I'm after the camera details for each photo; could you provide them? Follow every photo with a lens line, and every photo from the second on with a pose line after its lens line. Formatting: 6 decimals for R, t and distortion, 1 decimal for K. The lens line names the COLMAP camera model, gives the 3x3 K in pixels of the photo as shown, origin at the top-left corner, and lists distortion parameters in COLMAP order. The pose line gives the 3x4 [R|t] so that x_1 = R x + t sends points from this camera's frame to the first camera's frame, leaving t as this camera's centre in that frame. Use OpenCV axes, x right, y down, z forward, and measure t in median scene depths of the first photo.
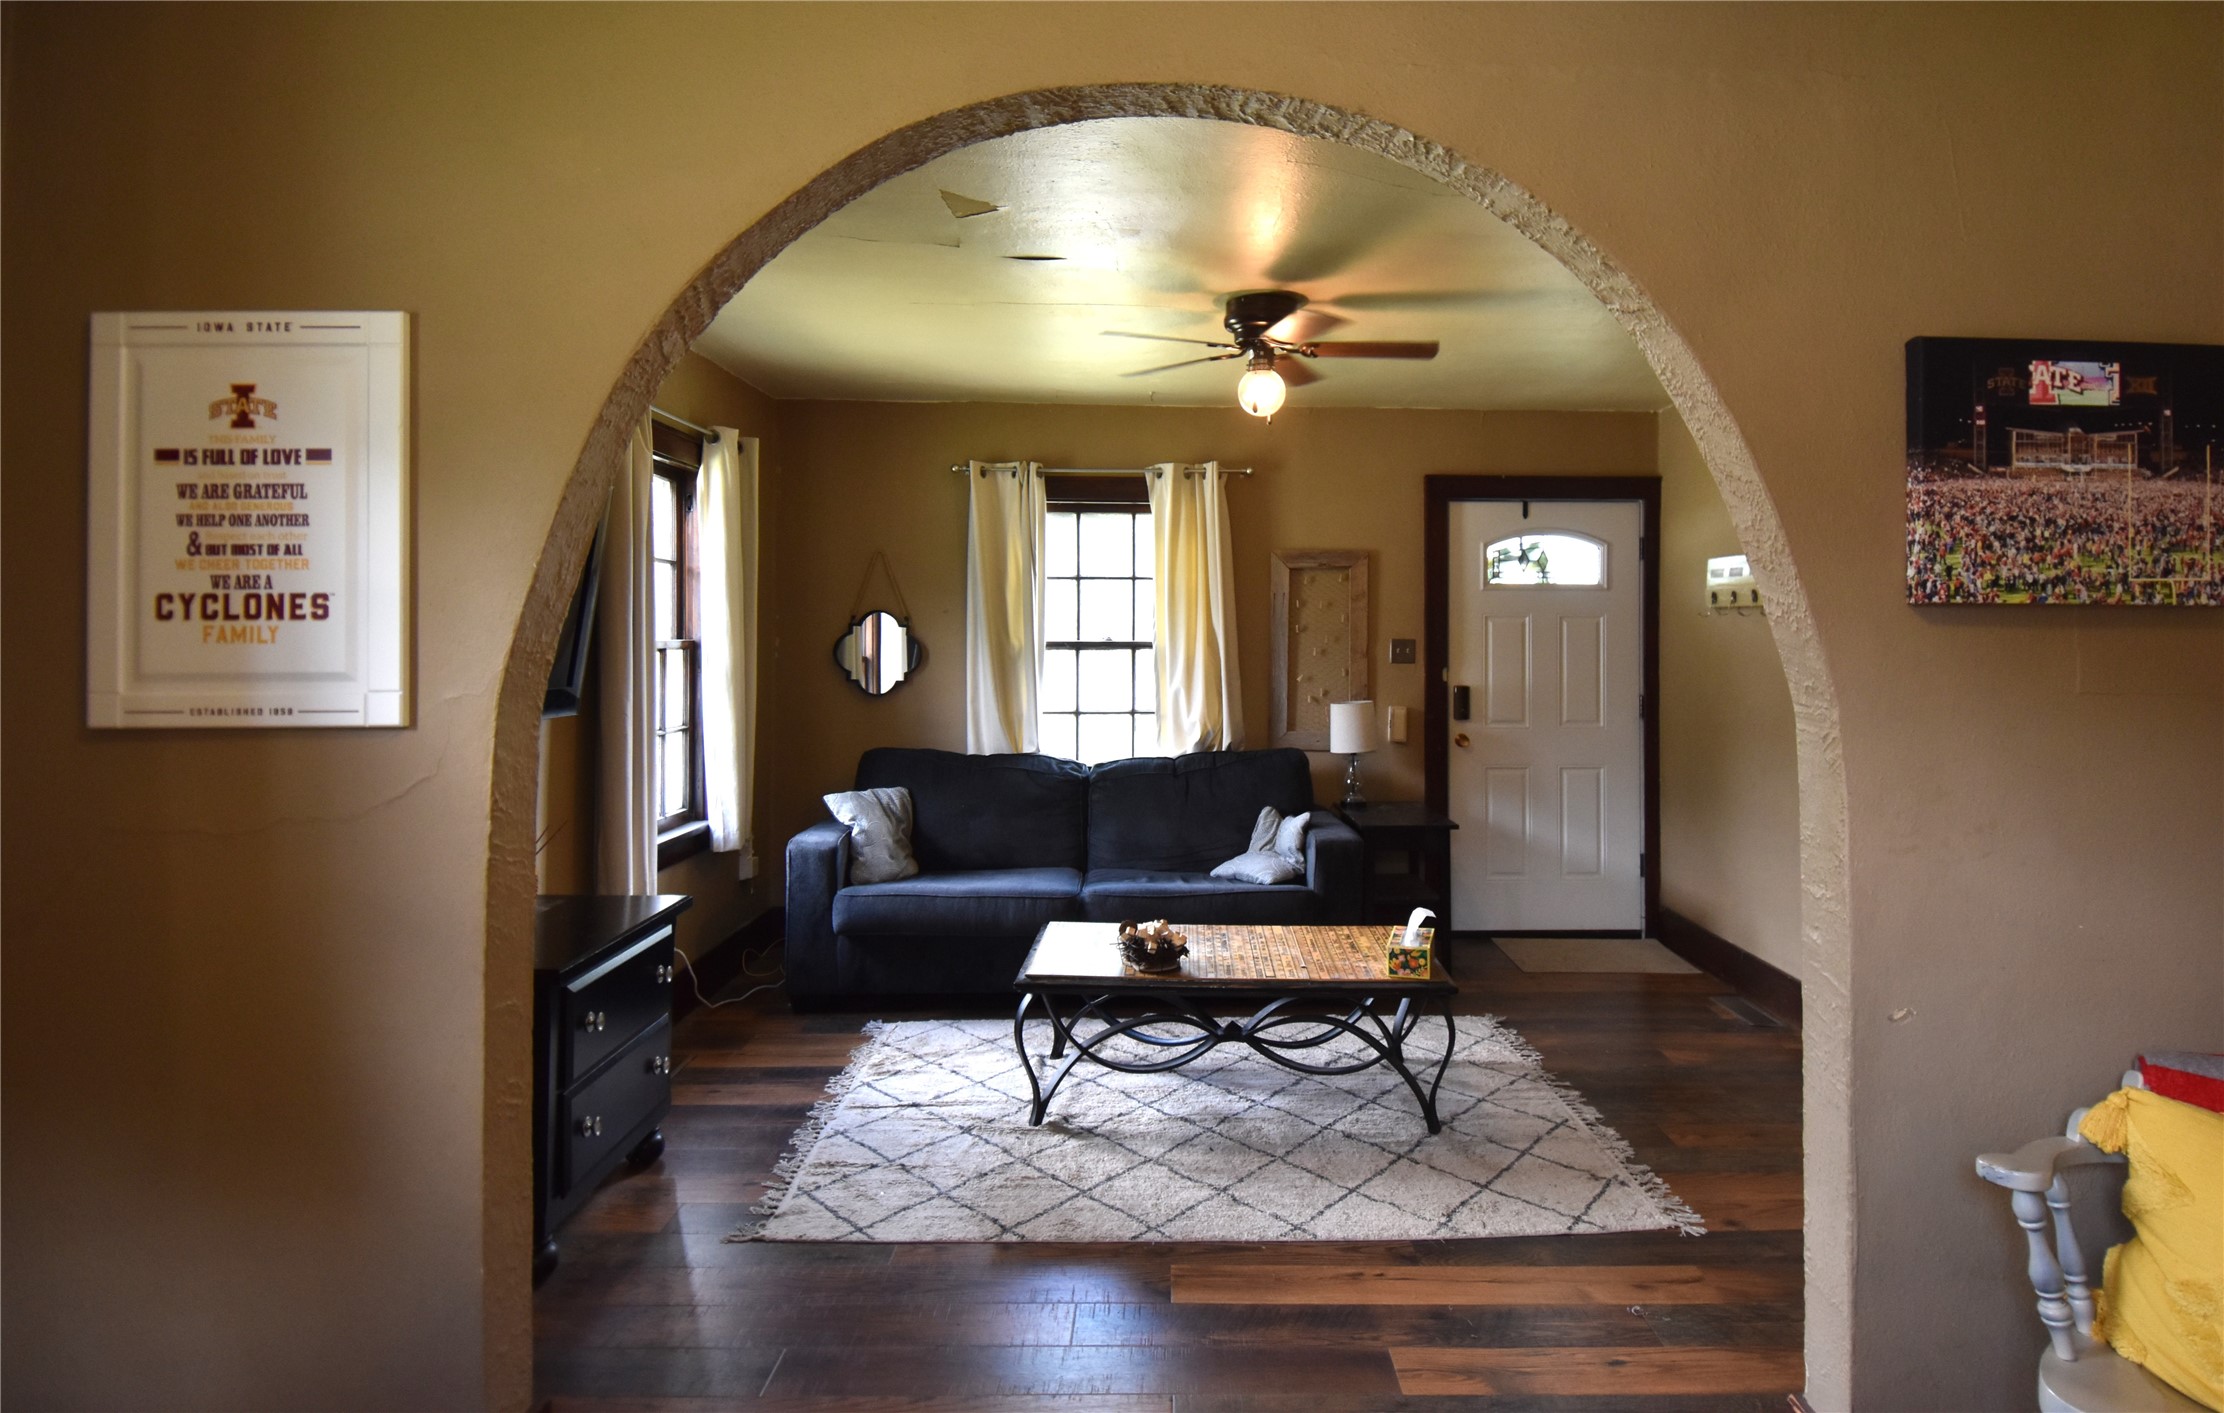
lens RADIAL K [[1184.1, 0, 1211.7], [0, 1184.1, 632.0], [0, 0, 1]] dist [0.018440, 0.000020]
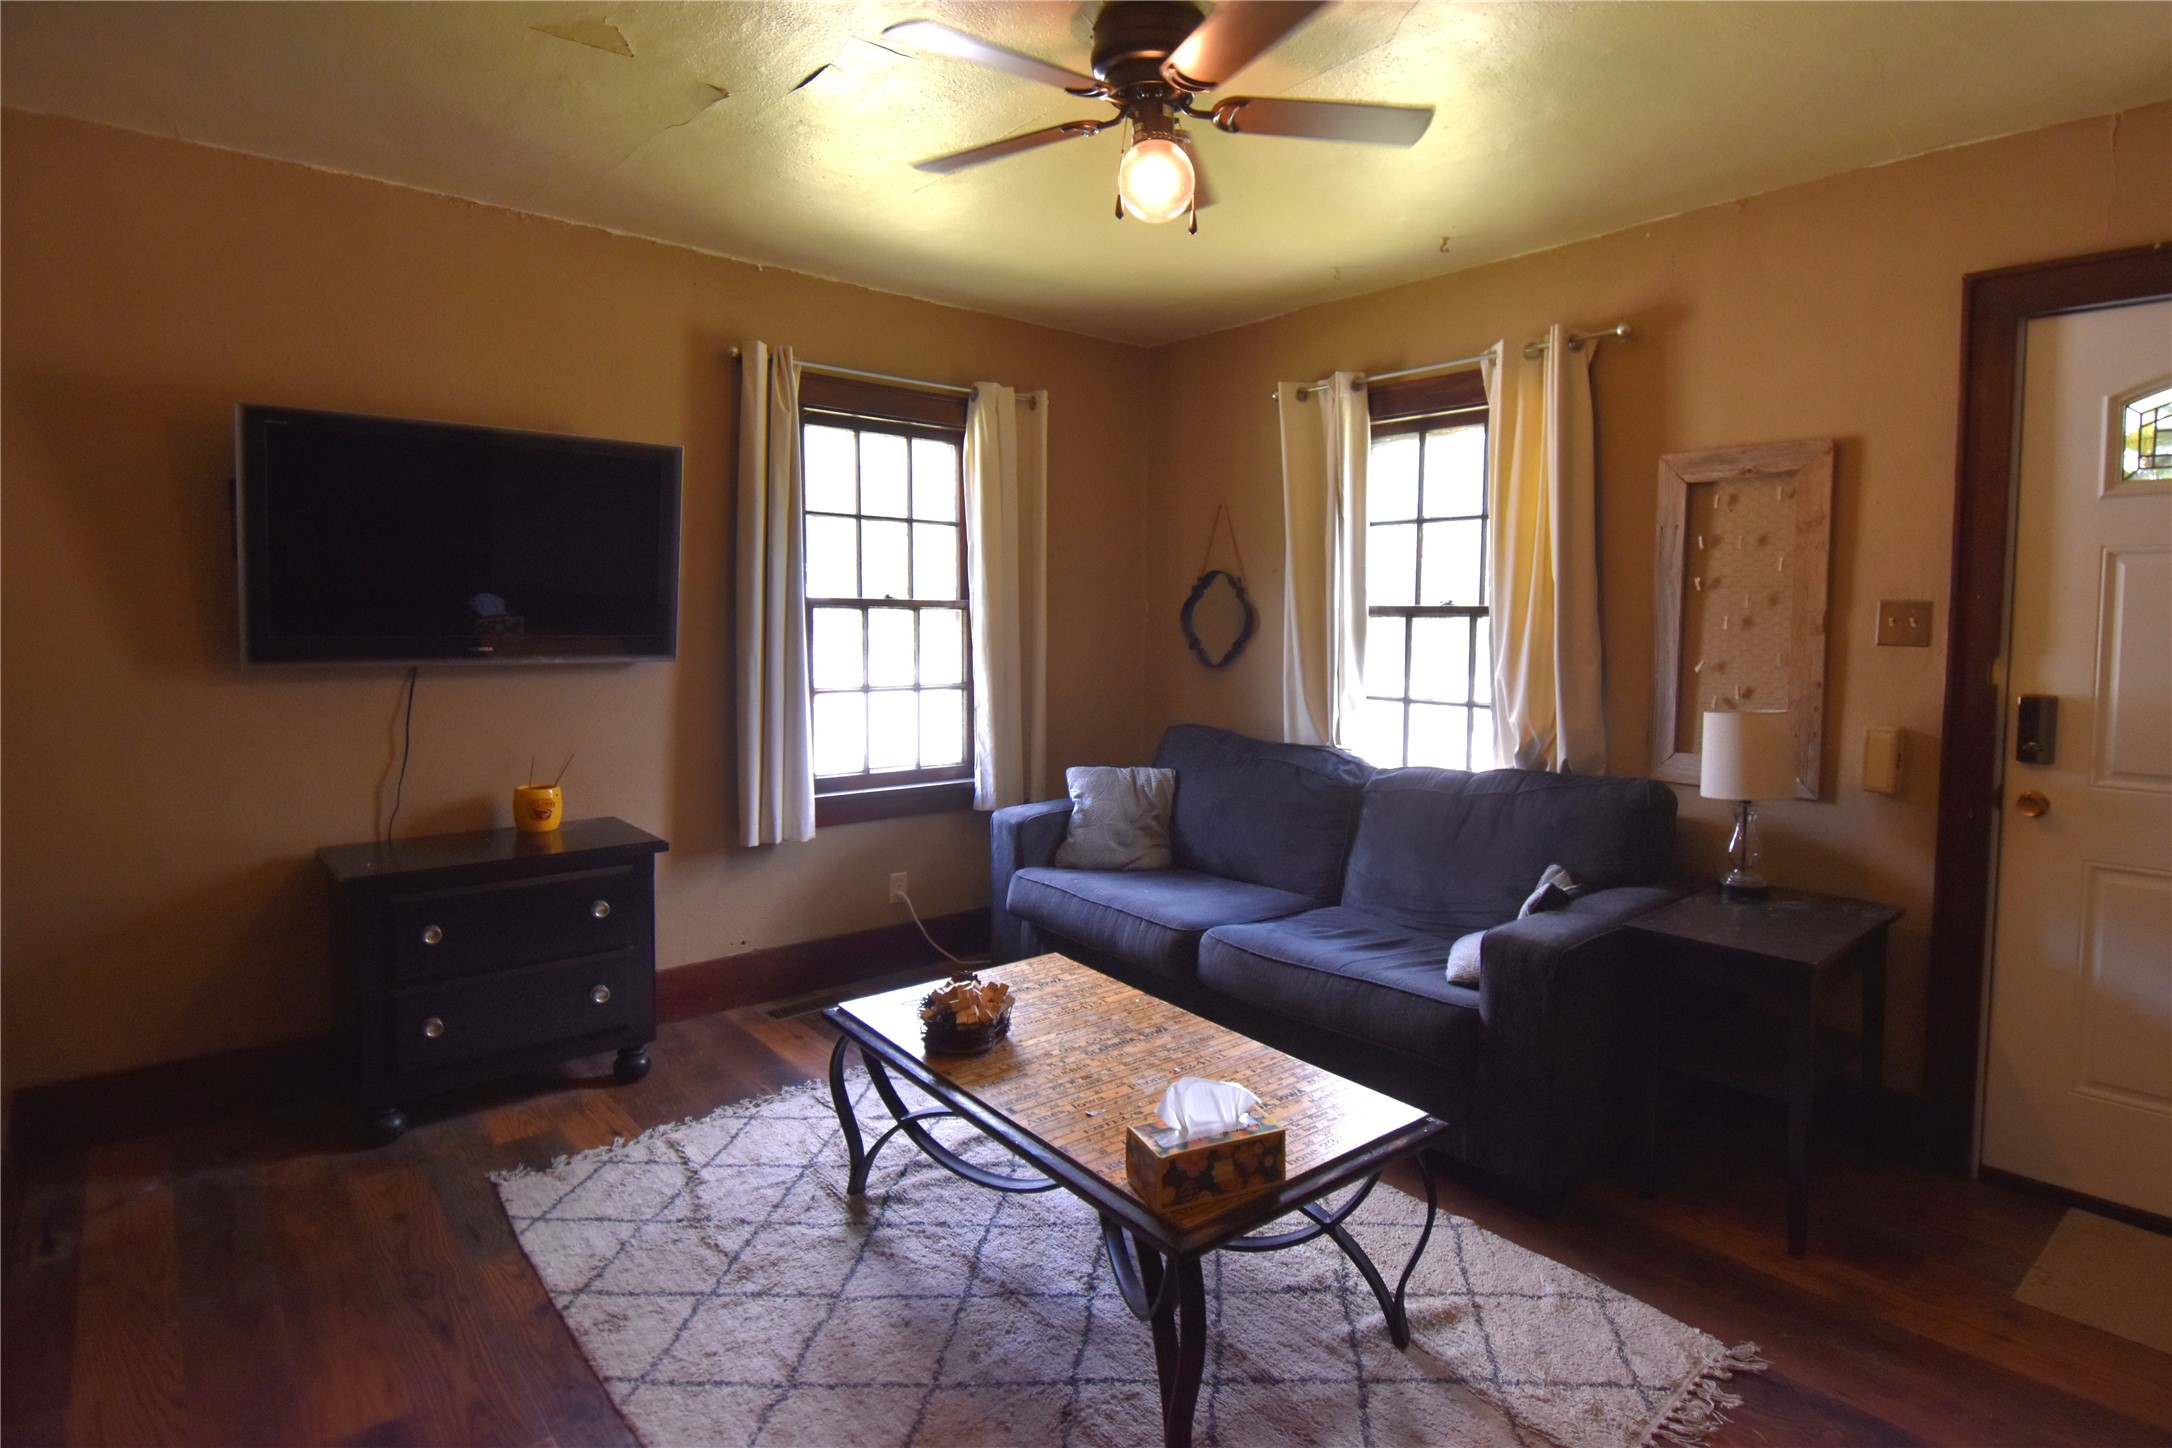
lens RADIAL K [[1142.8, 0, 1180.2], [0, 1142.8, 686.8], [0, 0, 1]] dist [0.063846, -0.070557]
pose [[0.640147, 0.054549, -0.766314, 0.362060], [-0.005571, 0.997779, 0.066372, 0.012107], [0.768232, -0.038218, 0.639029, 0.427145]]
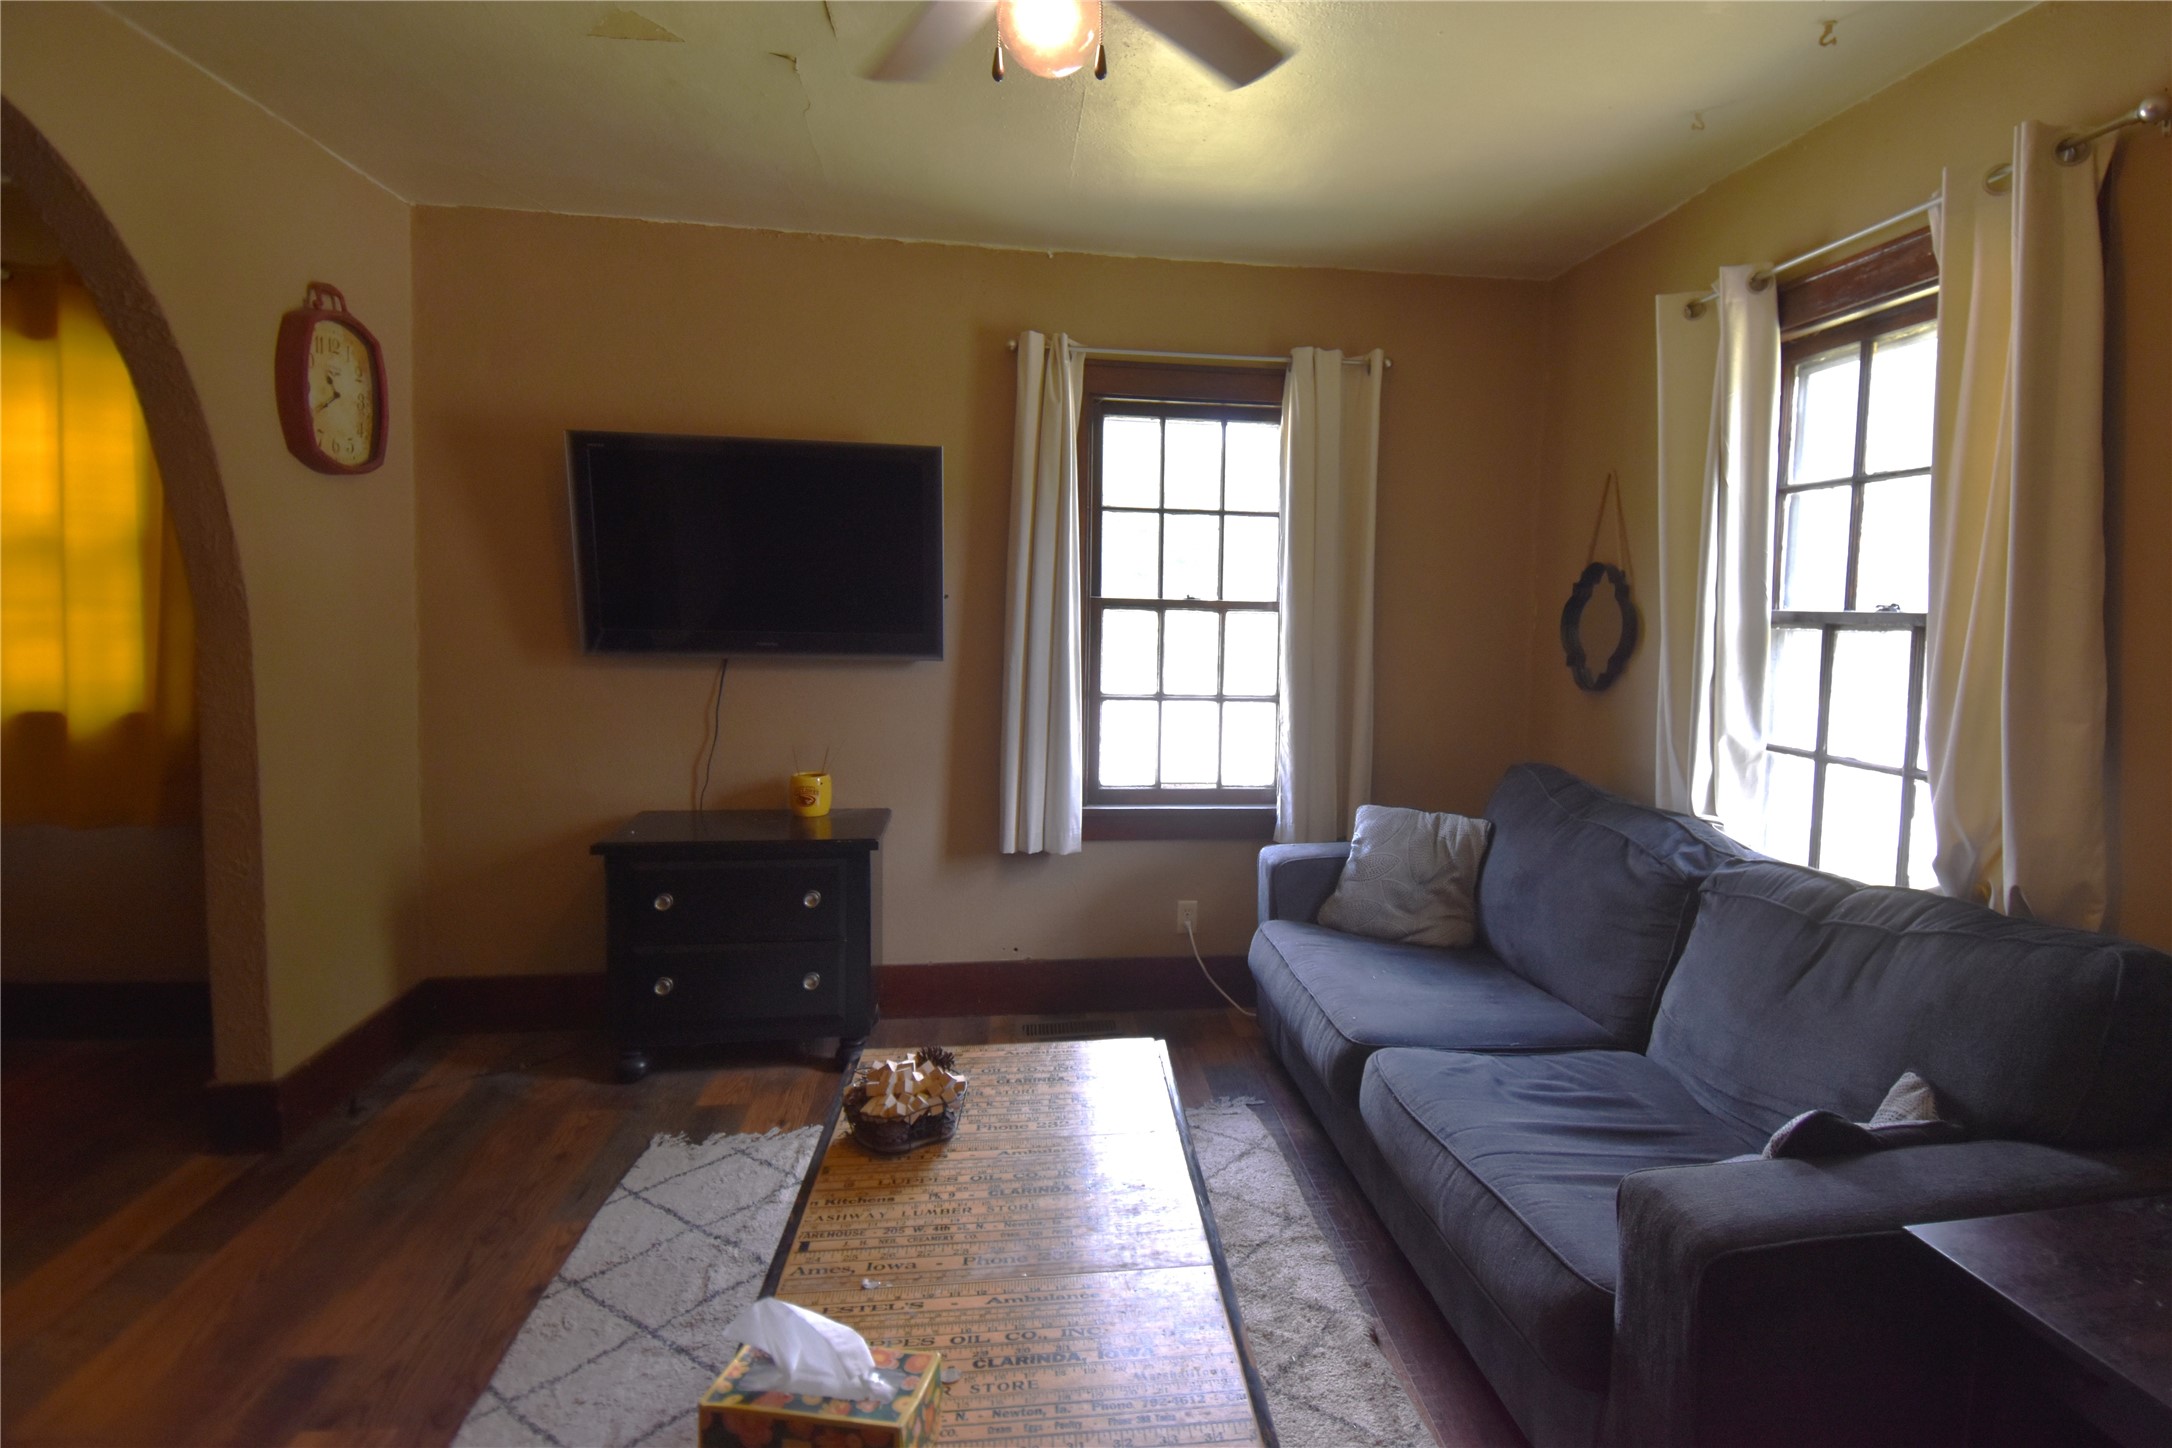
lens RADIAL K [[1142.8, 0, 1180.2], [0, 1142.8, 686.8], [0, 0, 1]] dist [0.063846, -0.070557]
pose [[0.105710, 0.071896, -0.991795, 0.340504], [-0.014500, 0.997388, 0.070756, 0.009162], [0.994291, 0.006902, 0.106476, 0.695215]]
